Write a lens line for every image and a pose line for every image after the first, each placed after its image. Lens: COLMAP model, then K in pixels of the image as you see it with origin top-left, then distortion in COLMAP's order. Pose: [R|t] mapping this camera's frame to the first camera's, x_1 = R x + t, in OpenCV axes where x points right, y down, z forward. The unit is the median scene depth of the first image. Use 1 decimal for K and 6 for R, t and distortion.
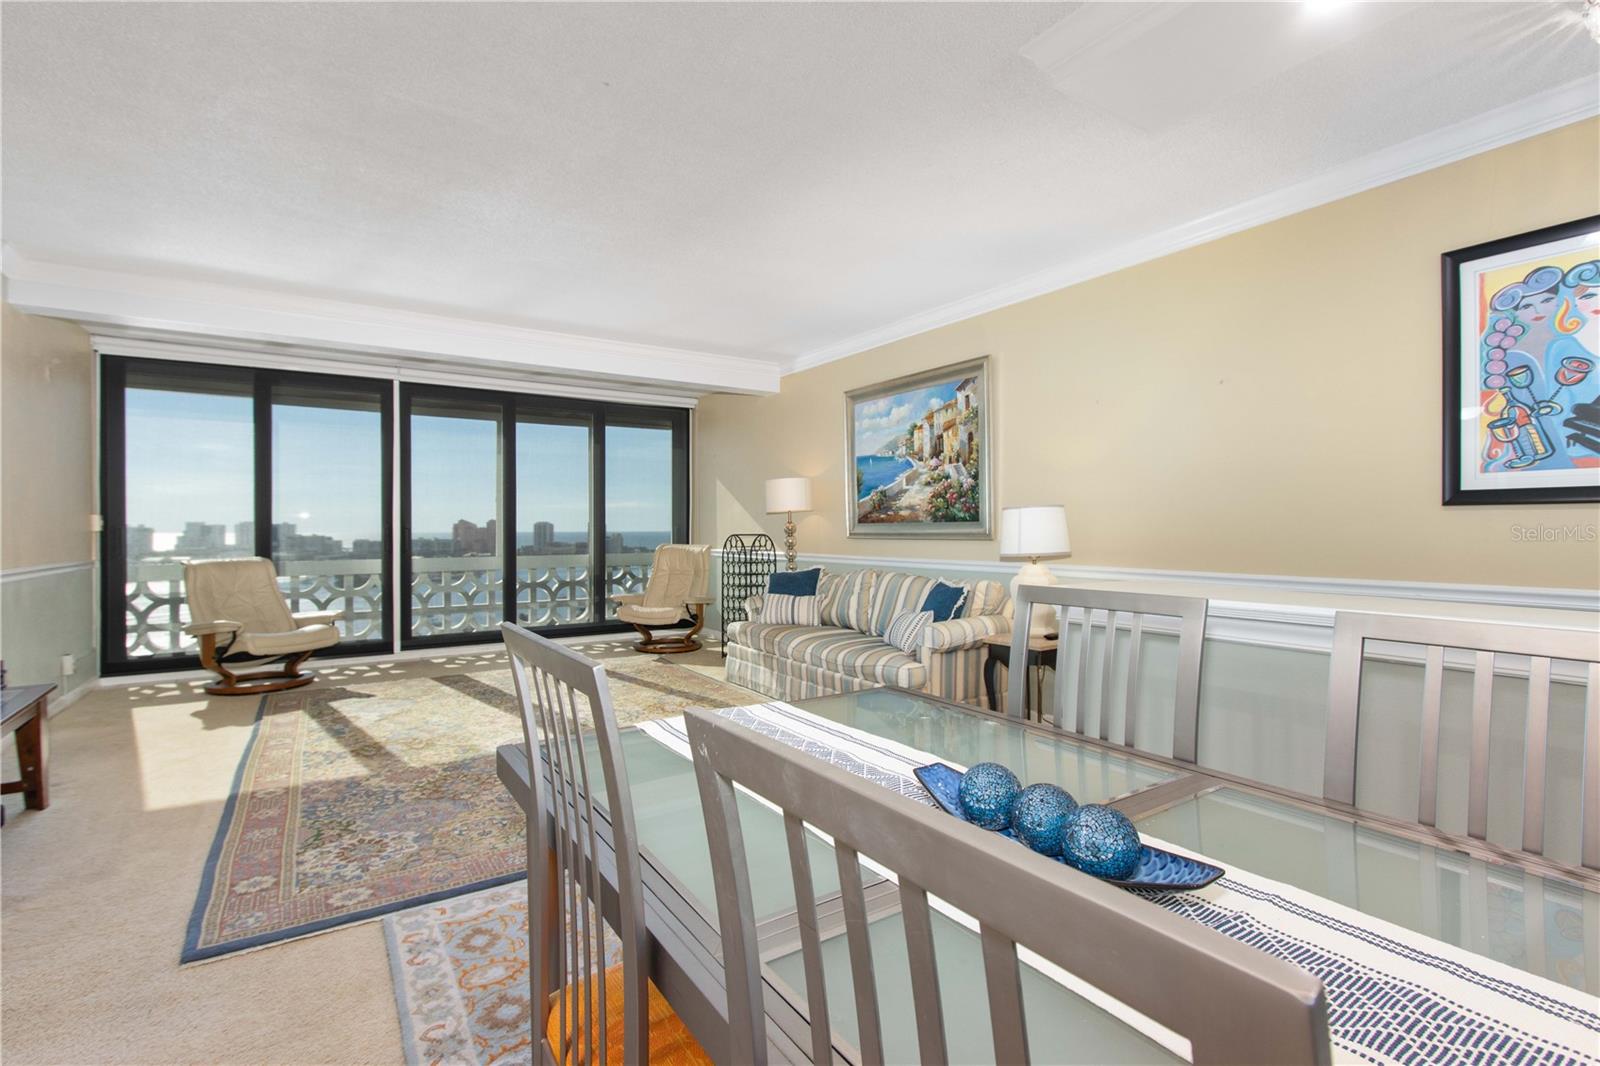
lens RADIAL K [[746.1, 0, 772.5], [0, 746.1, 532.2], [0, 0, 1]] dist [-0.002111, -0.002418]
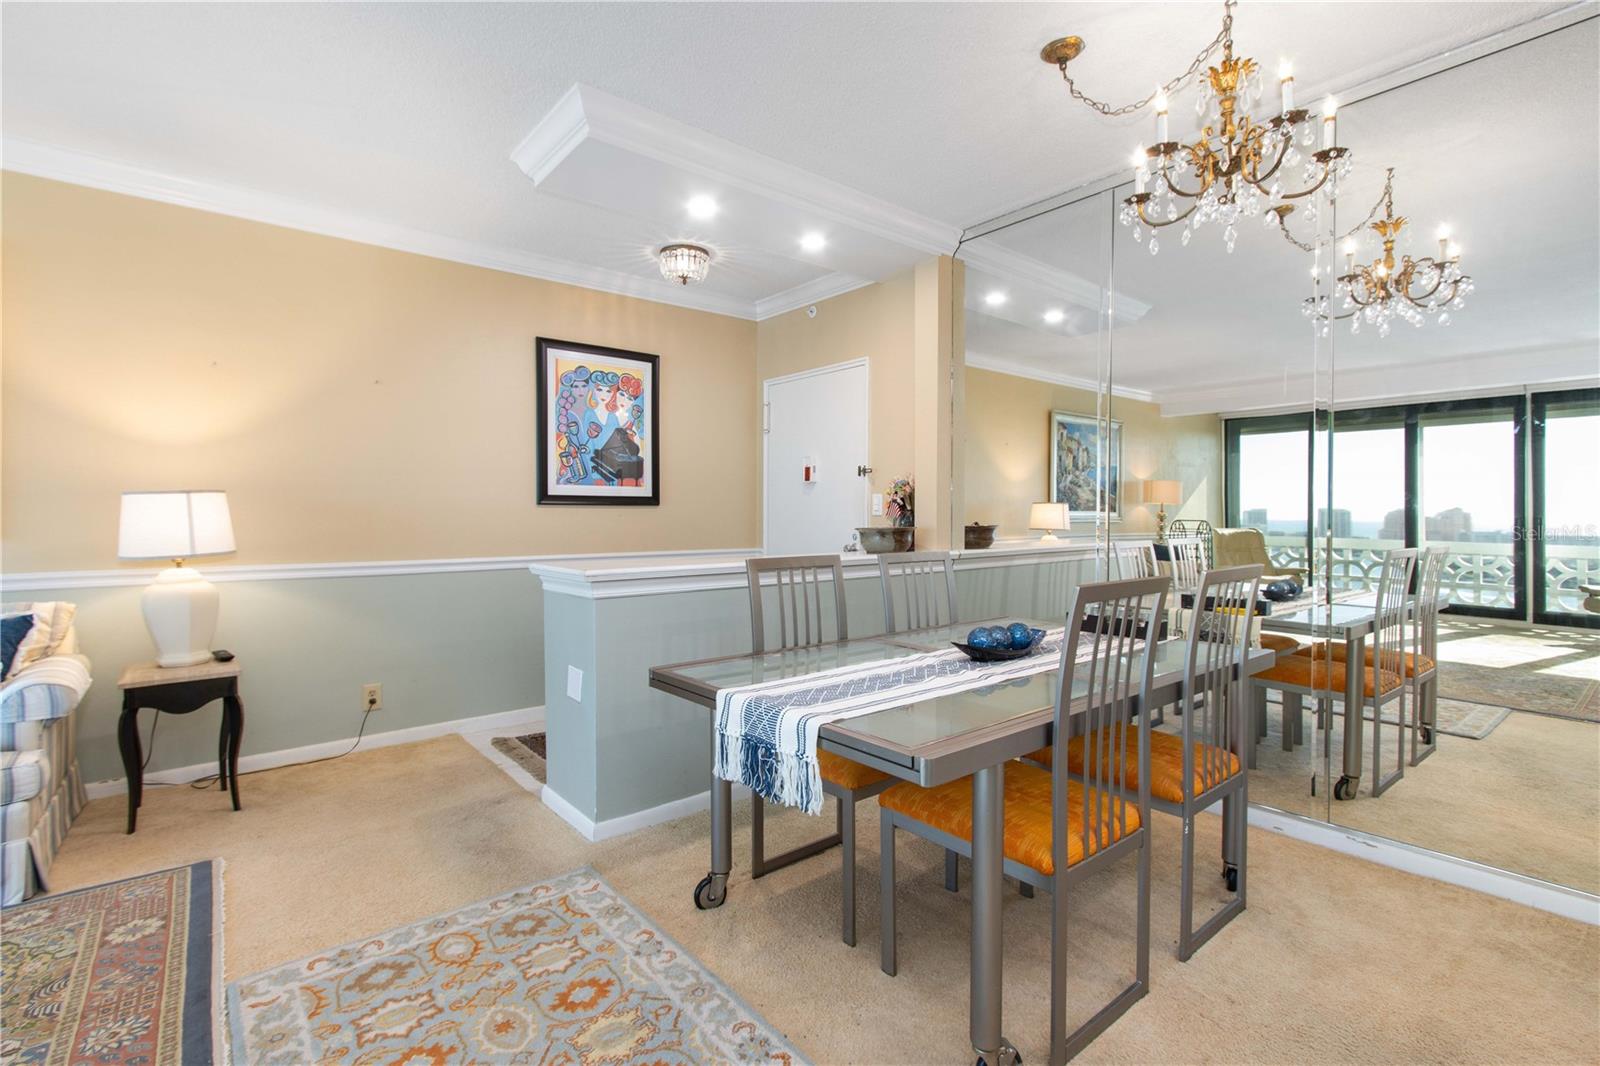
lens RADIAL K [[746.1, 0, 799.8], [0, 746.1, 528.0], [0, 0, 1]] dist [-0.002111, -0.002418]
pose [[-0.141170, -0.012700, 0.989904, -0.383443], [0.005240, 0.999894, 0.013575, -0.003379], [-0.989971, 0.007104, -0.141089, 0.392666]]
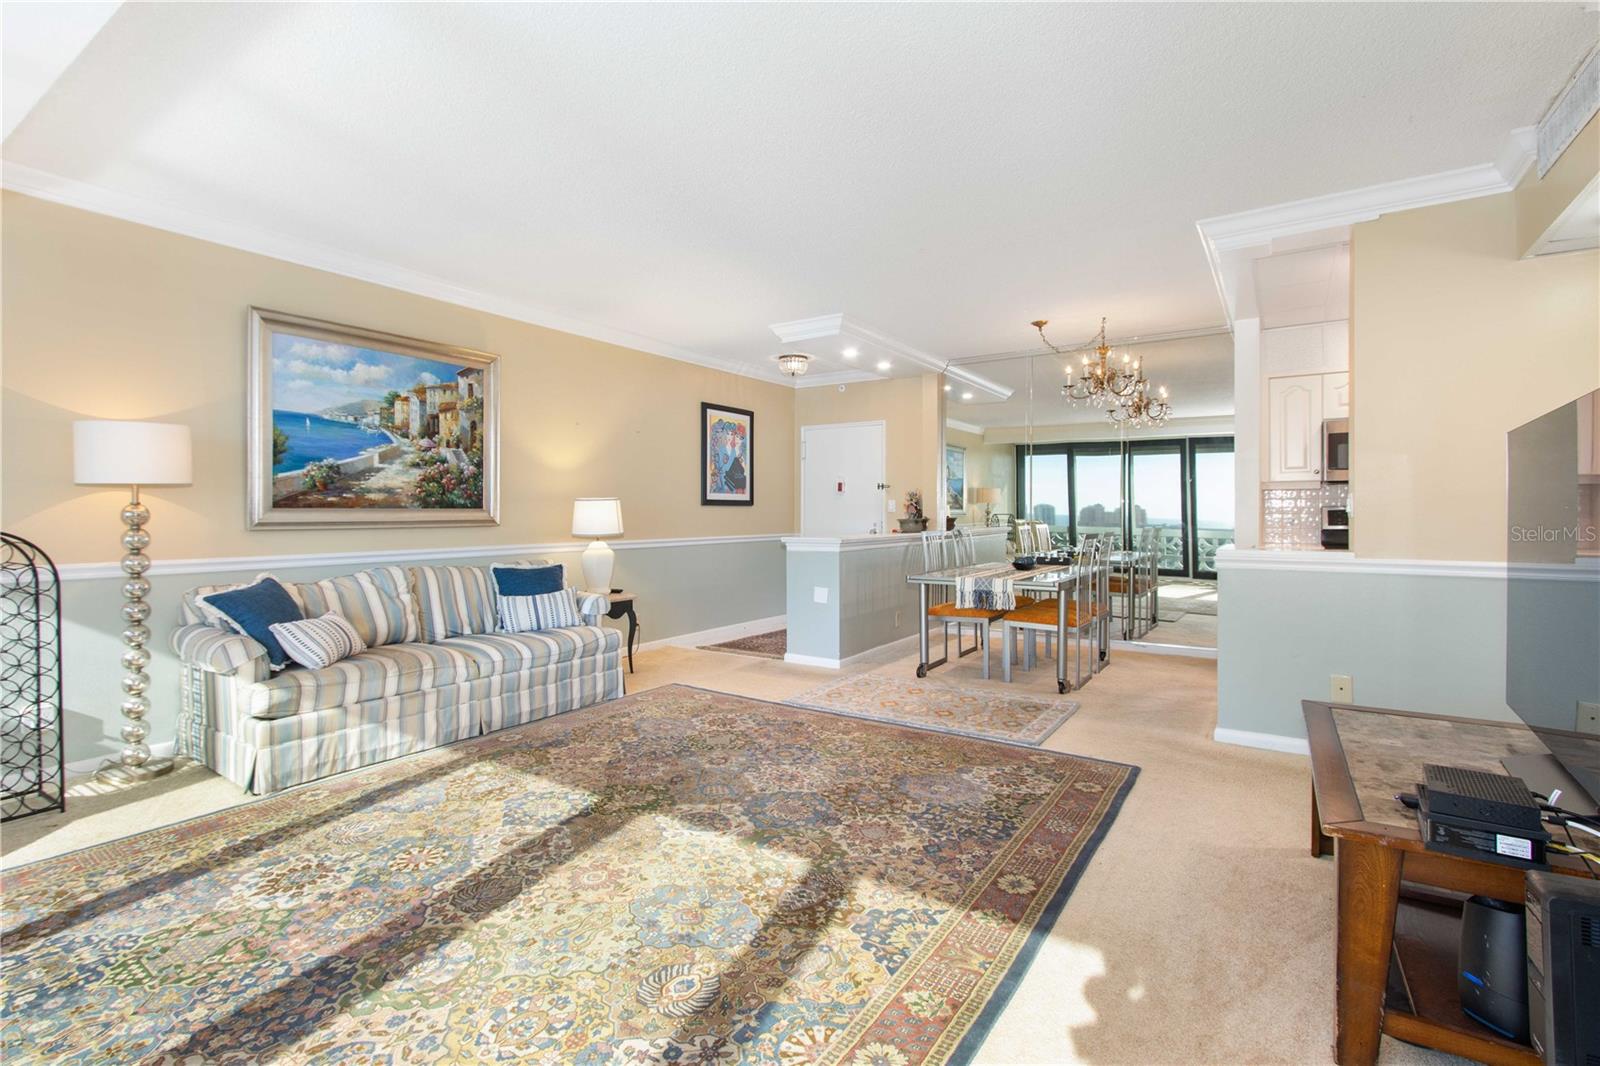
lens RADIAL K [[746.1, 0, 810.3], [0, 746.1, 502.4], [0, 0, 1]] dist [-0.002111, -0.002418]
pose [[-0.437005, 0.015957, 0.899317, -0.828564], [0.006867, 0.999873, -0.014405, -0.004164], [-0.899433, -0.000119, -0.437059, 0.999092]]
